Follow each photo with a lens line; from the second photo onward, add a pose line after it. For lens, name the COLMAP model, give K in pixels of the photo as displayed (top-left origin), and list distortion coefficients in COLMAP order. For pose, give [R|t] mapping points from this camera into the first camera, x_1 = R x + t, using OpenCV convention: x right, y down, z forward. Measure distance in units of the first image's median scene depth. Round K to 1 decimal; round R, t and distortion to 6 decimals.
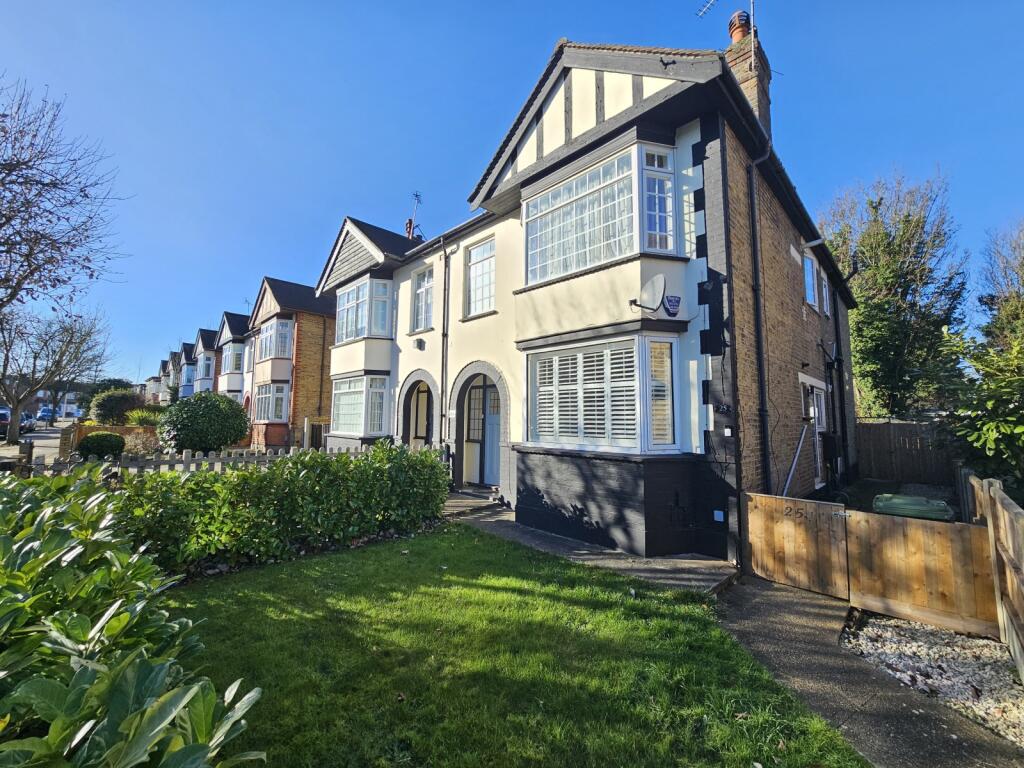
lens RADIAL K [[419.1, 0, 512.3], [0, 419.1, 380.3], [0, 0, 1]] dist [0.001613, -0.001238]
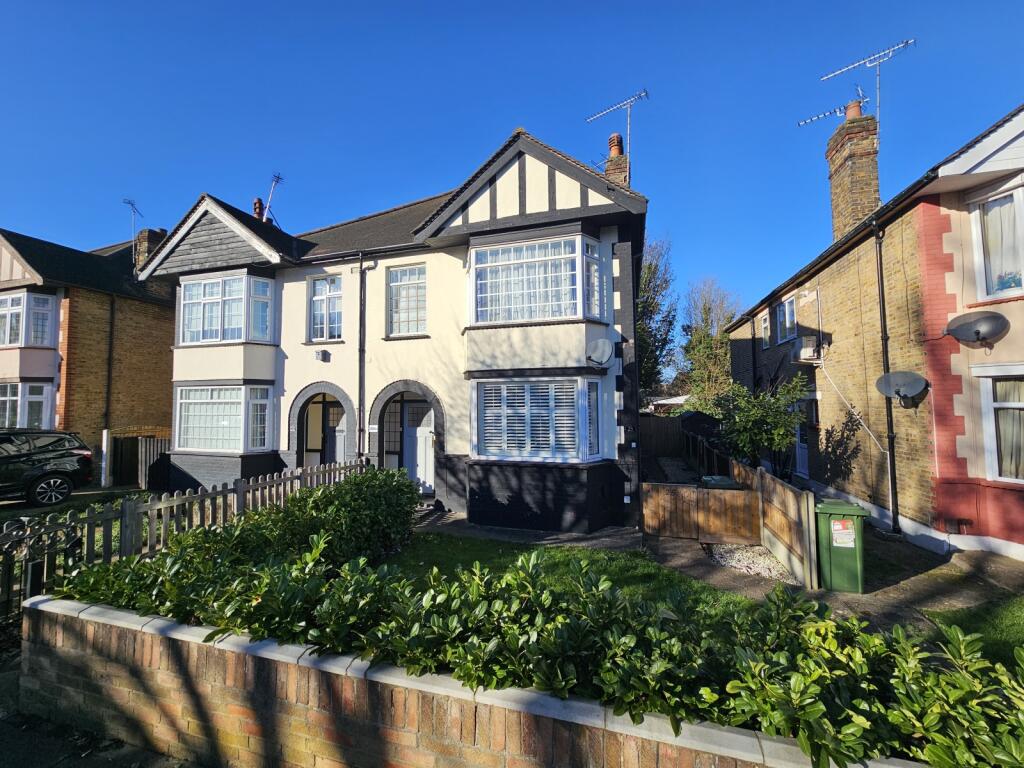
lens RADIAL K [[419.1, 0, 512.4], [0, 419.1, 382.9], [0, 0, 1]] dist [0.001613, -0.001238]
pose [[0.875167, 0.008382, 0.483748, -0.338442], [-0.030031, 0.998863, 0.037022, -0.079975], [-0.482887, -0.046928, 0.874424, -0.064305]]
